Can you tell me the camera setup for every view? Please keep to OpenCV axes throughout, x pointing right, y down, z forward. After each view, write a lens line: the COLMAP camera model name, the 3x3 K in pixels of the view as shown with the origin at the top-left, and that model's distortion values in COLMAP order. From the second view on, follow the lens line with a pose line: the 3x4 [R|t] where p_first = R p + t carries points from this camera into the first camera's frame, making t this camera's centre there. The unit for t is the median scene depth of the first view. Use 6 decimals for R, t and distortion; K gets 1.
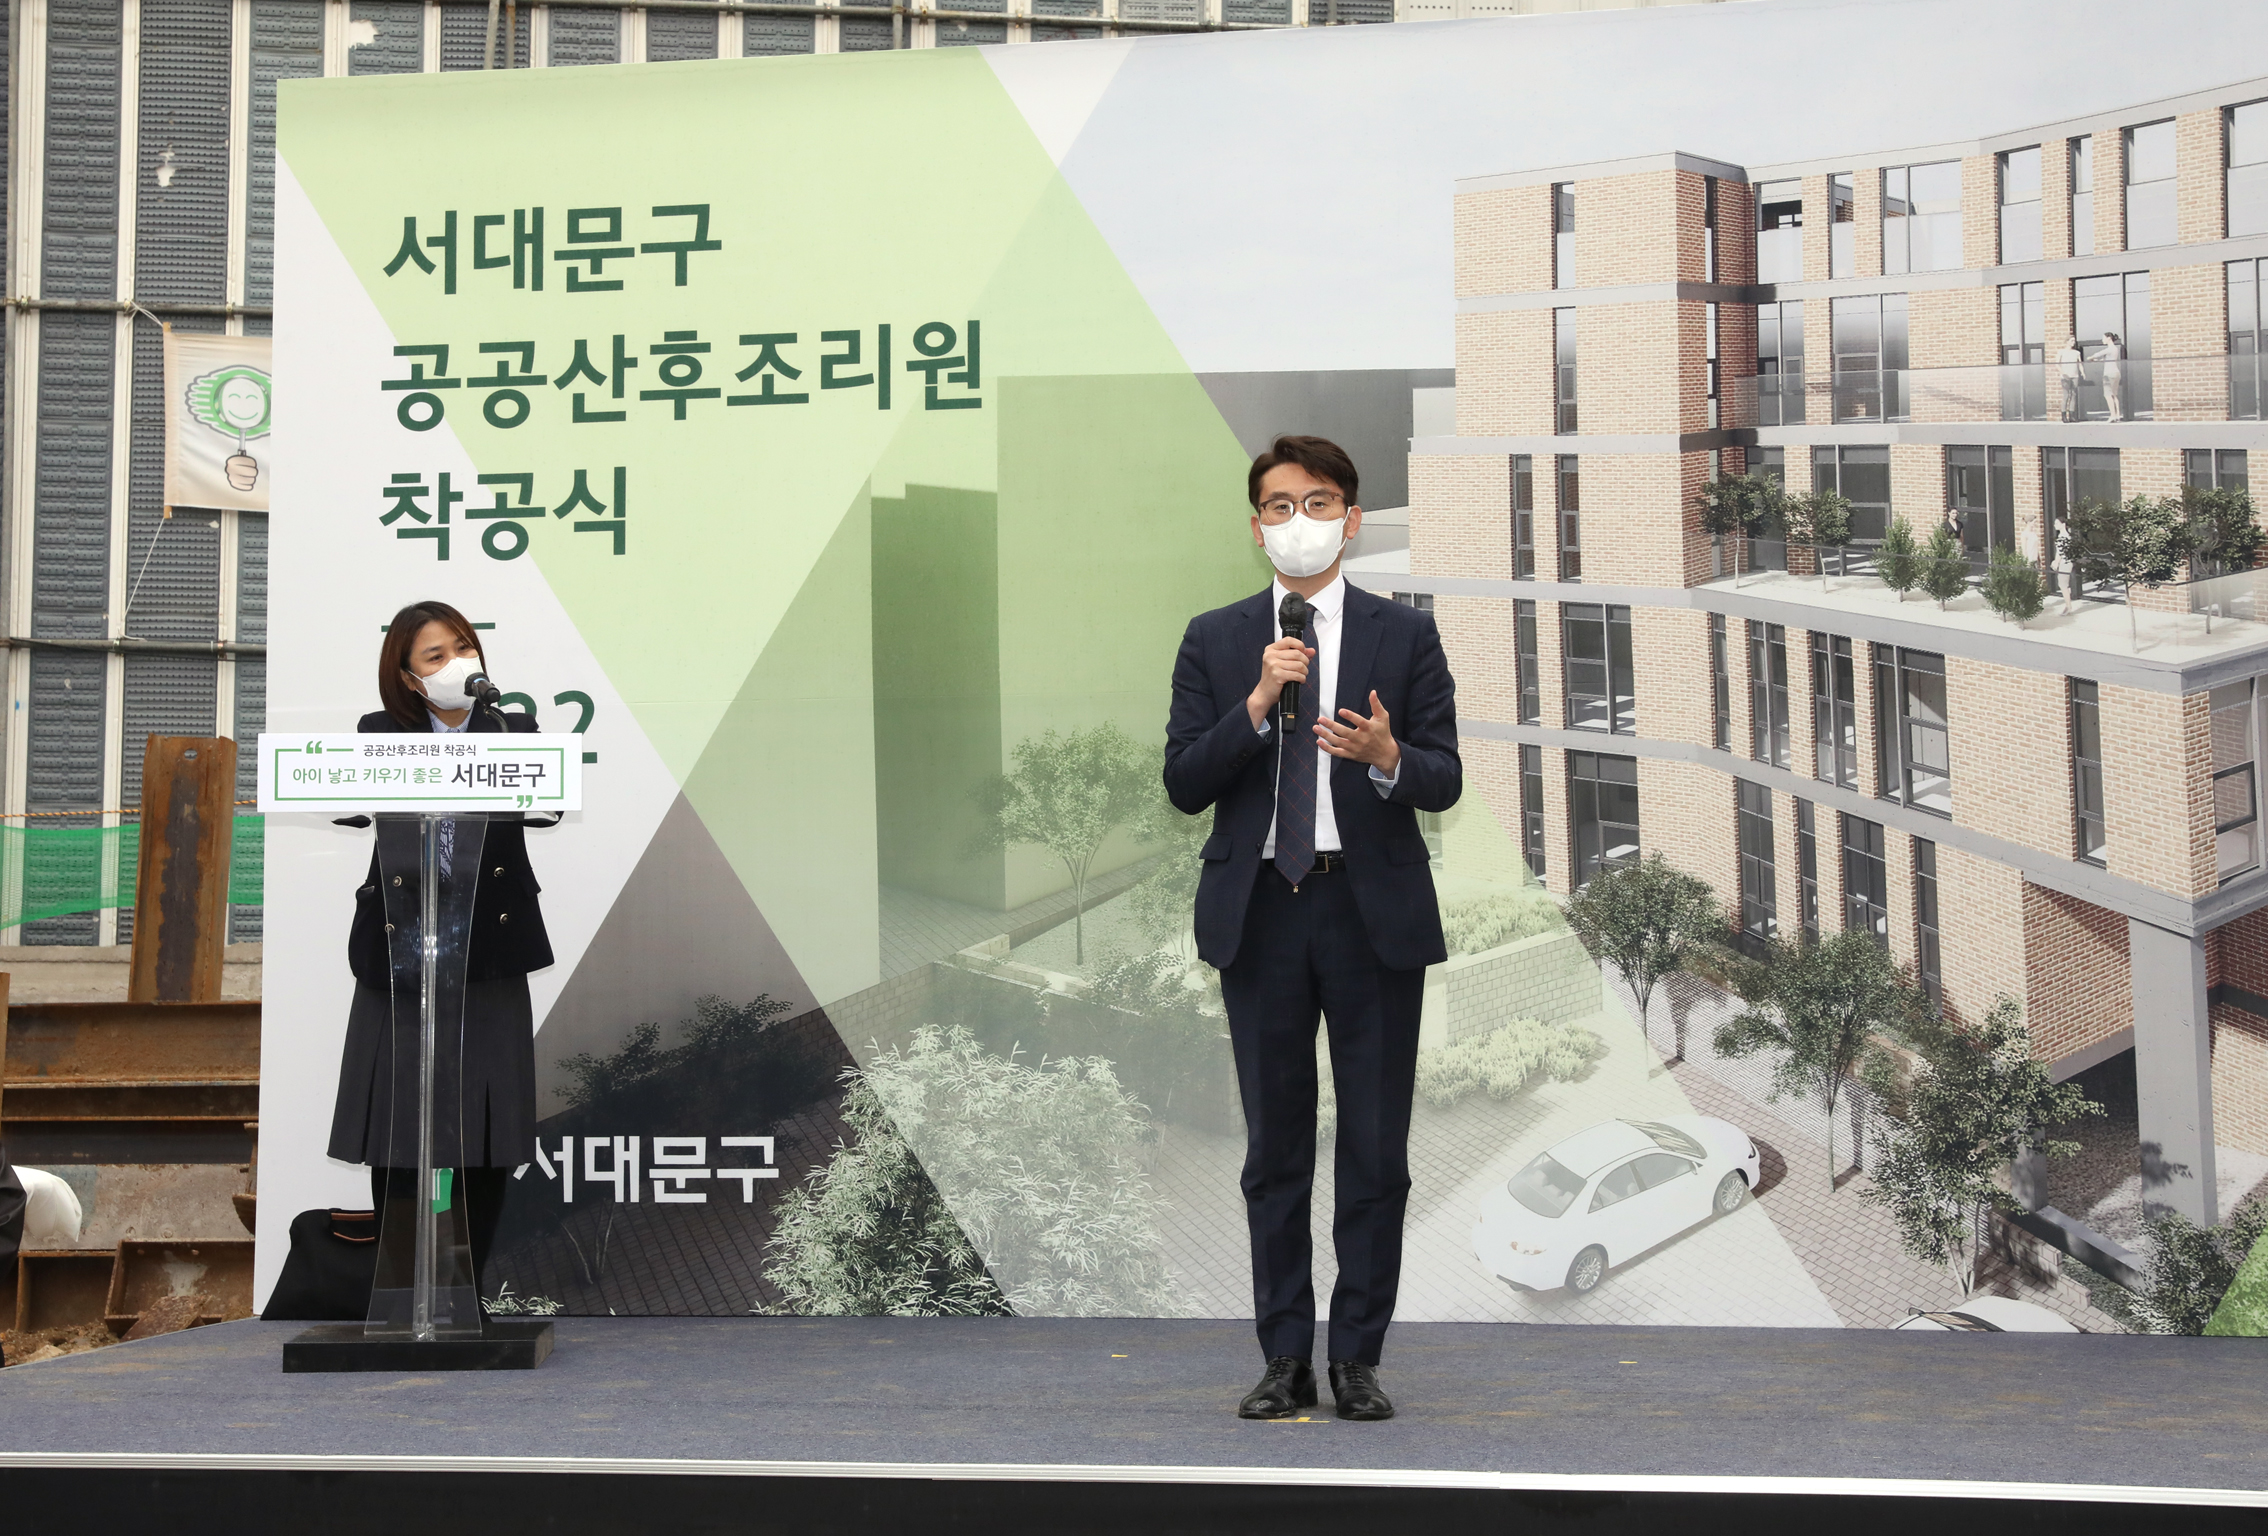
lens RADIAL K [[3709.4, 0, 1085.2], [0, 3709.4, 762.4], [0, 0, 1]] dist [0.122371, 0.198052]
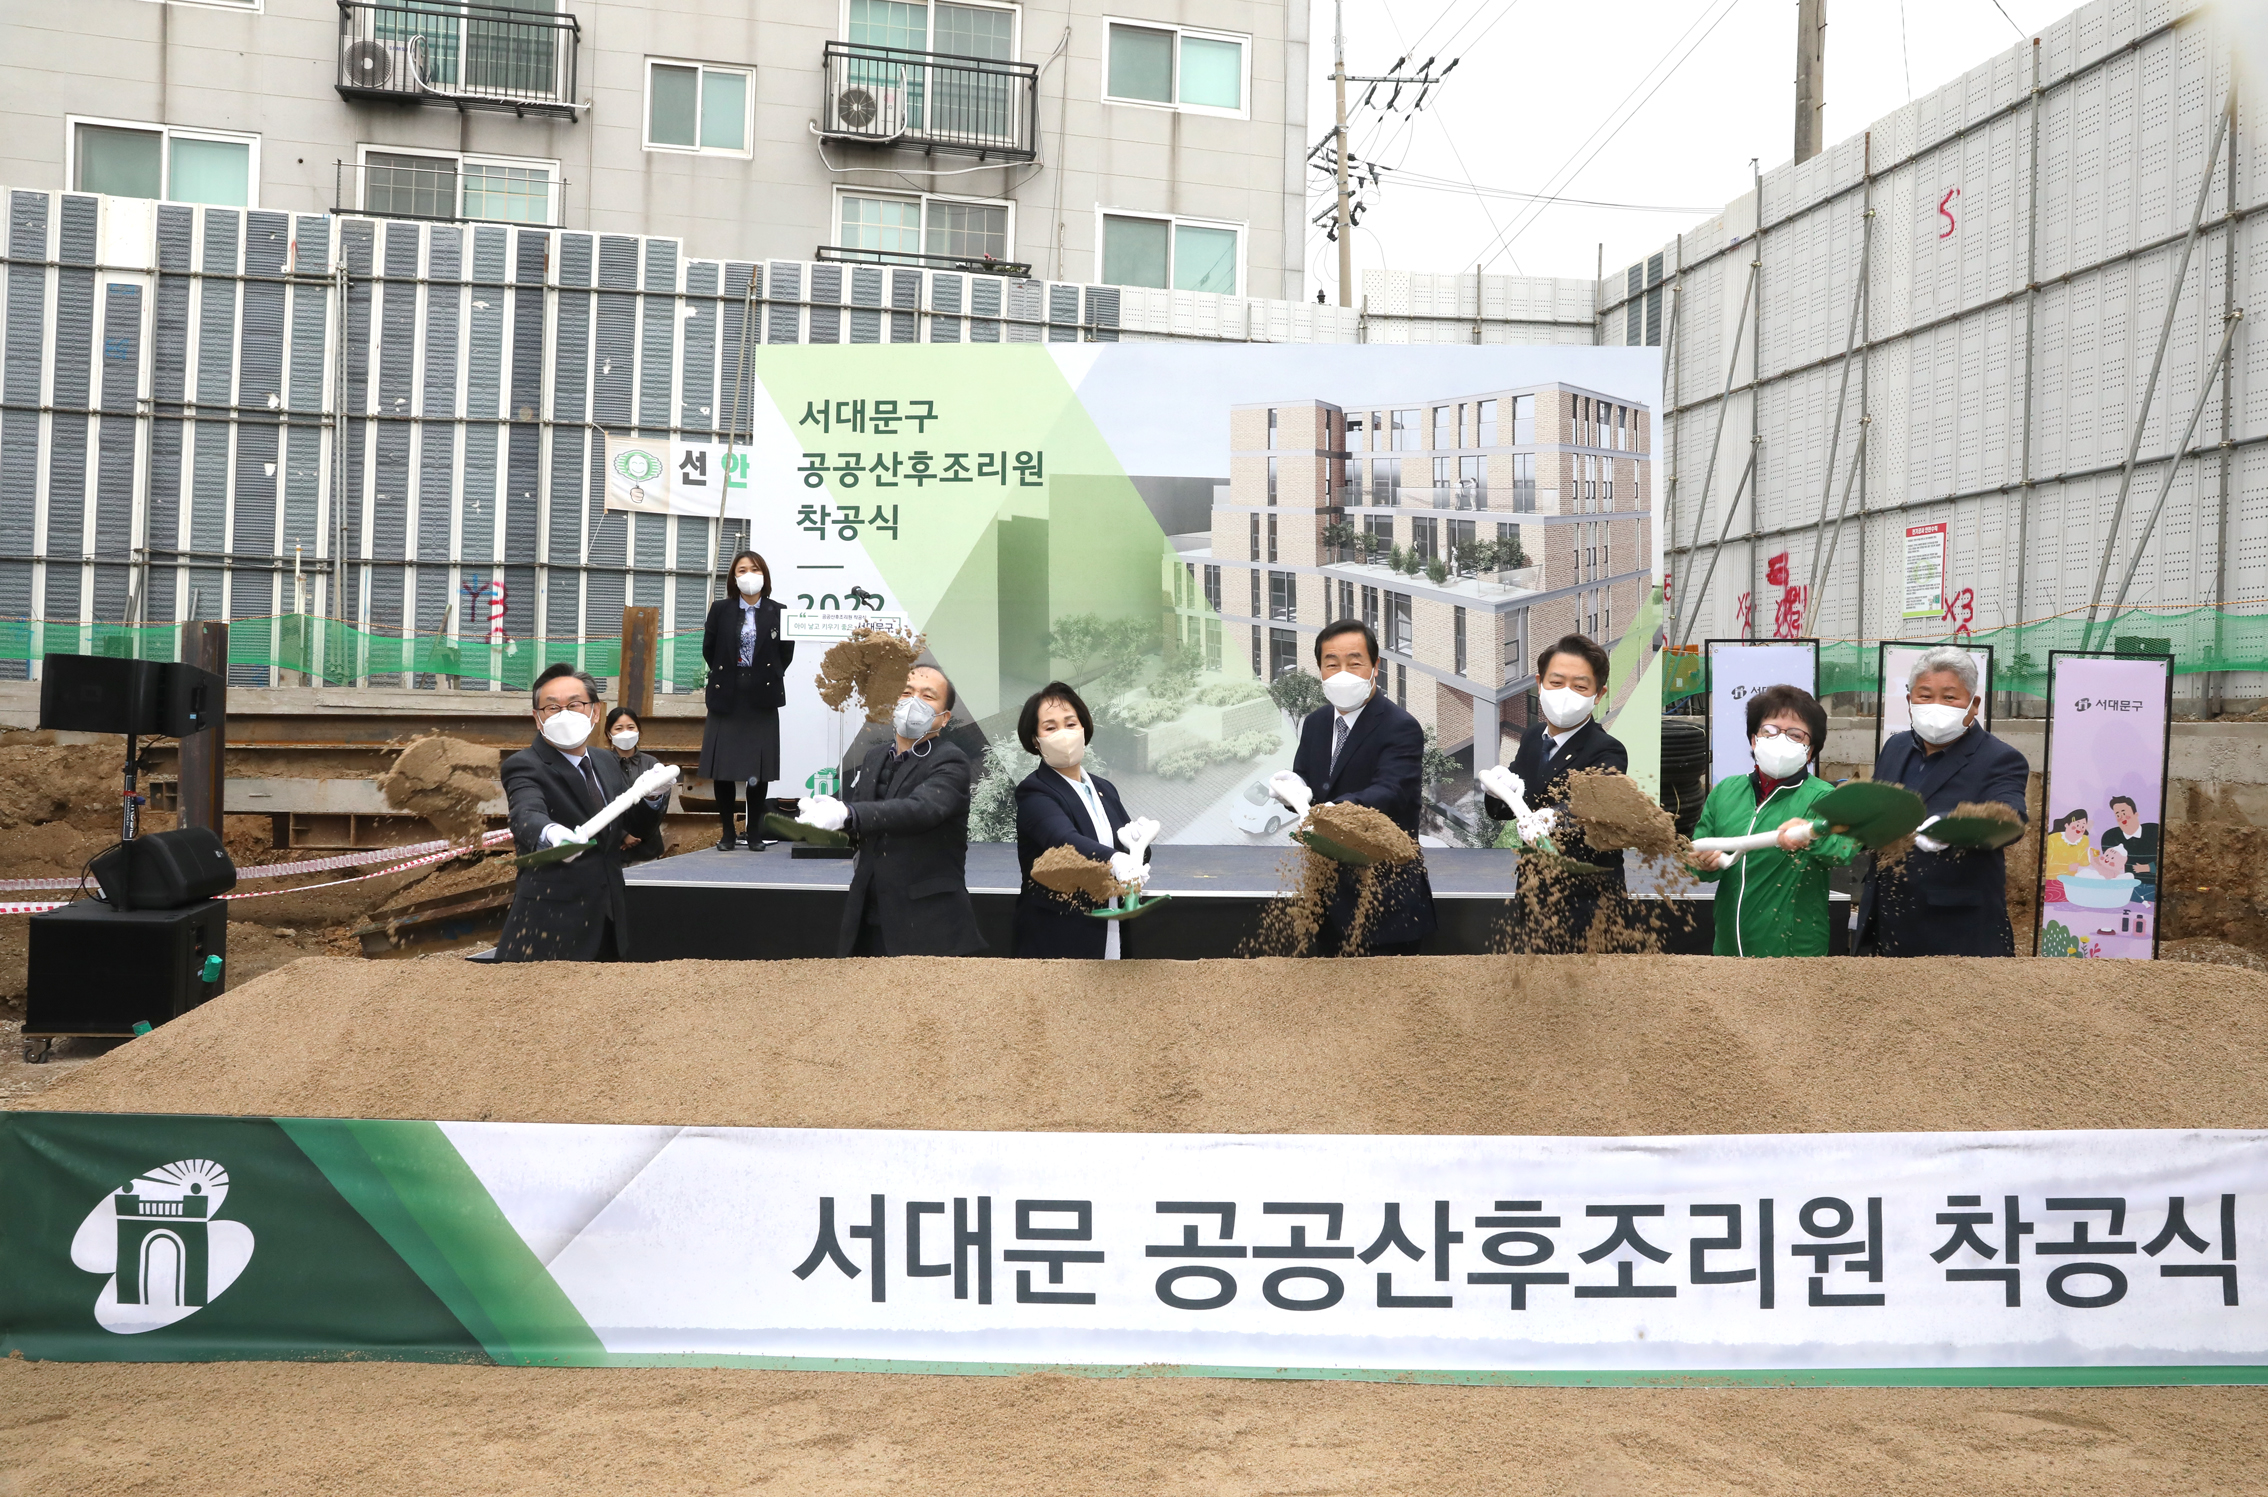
lens RADIAL K [[1579.0, 0, 1136.5], [0, 1579.0, 746.7], [0, 0, 1]] dist [-0.110071, 0.092860]
pose [[0.989001, 0.014487, 0.147199, -0.122684], [-0.025686, 0.996893, 0.074465, -0.000078], [-0.145663, -0.077427, 0.986300, -0.080694]]
